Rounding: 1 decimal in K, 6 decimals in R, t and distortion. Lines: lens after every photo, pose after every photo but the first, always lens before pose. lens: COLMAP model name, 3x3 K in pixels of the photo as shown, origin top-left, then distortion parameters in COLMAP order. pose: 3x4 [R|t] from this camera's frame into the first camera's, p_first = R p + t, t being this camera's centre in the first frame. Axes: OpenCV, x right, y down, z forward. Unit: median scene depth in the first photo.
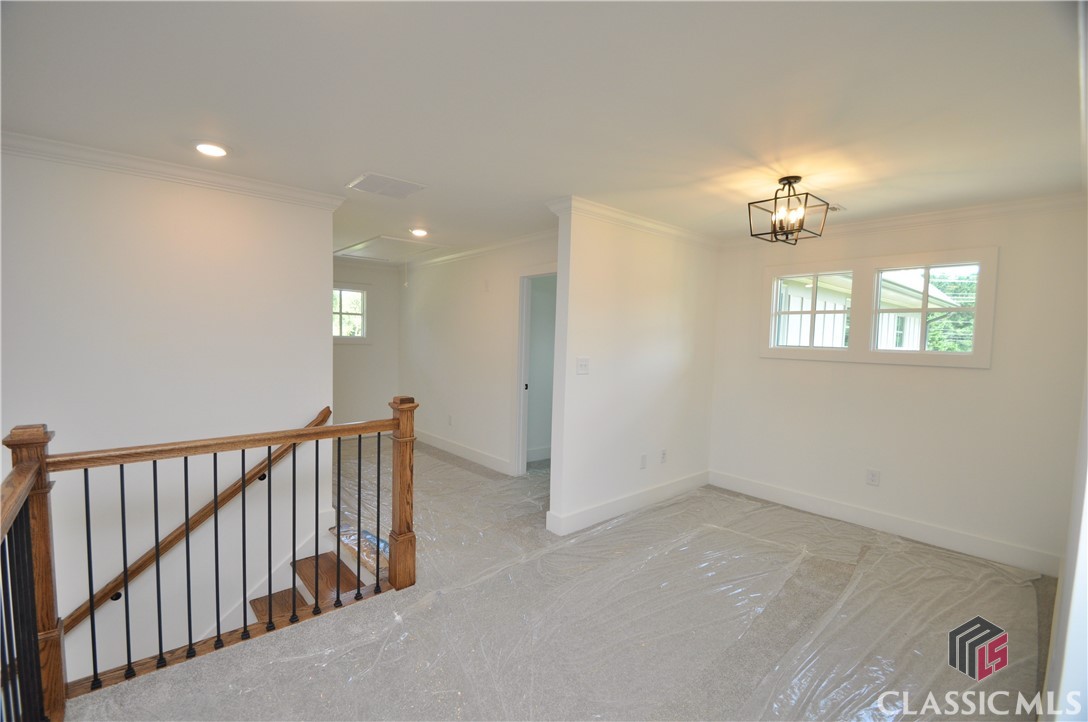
lens RADIAL K [[471.5, 0, 541.4], [0, 471.5, 364.2], [0, 0, 1]] dist [0.005150, -0.012078]
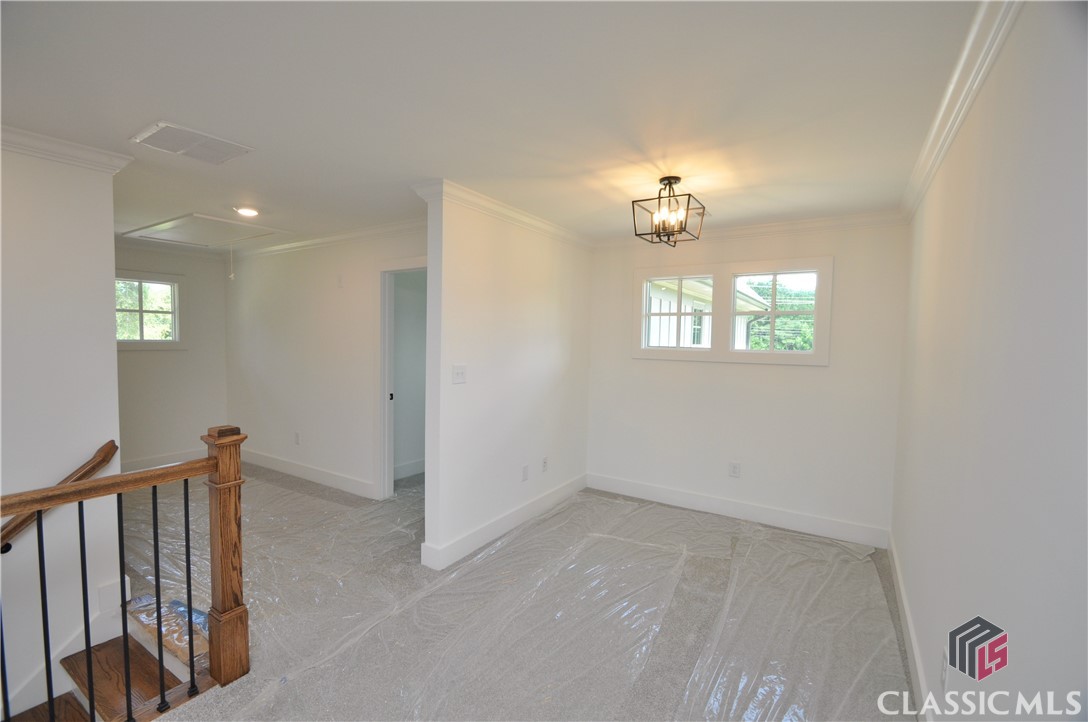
lens RADIAL K [[471.5, 0, 538.2], [0, 471.5, 364.8], [0, 0, 1]] dist [0.005150, -0.012078]
pose [[0.961236, -0.023624, 0.274712, -0.014584], [0.022274, 0.999720, 0.008032, -0.020257], [-0.274824, -0.001601, 0.961493, 0.126036]]
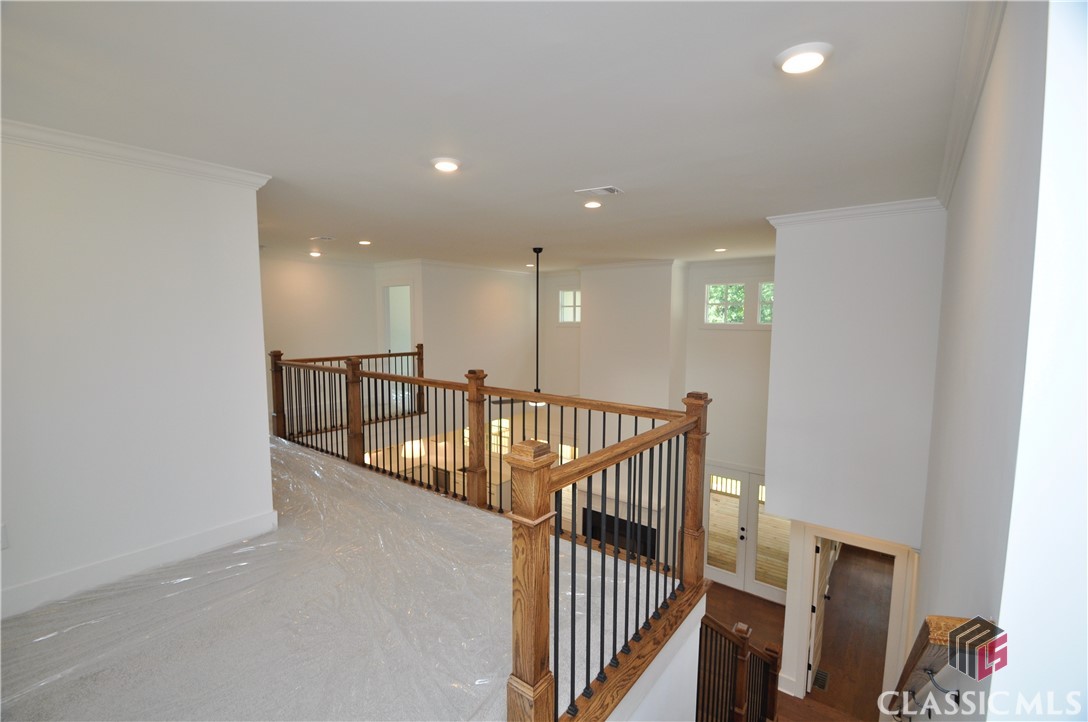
lens RADIAL K [[471.5, 0, 541.3], [0, 471.5, 364.3], [0, 0, 1]] dist [0.005150, -0.012078]
pose [[0.179248, 0.067511, -0.981485, 0.497390], [-0.064503, 0.996303, 0.056750, -0.015628], [0.981687, 0.053137, 0.182940, 0.431395]]
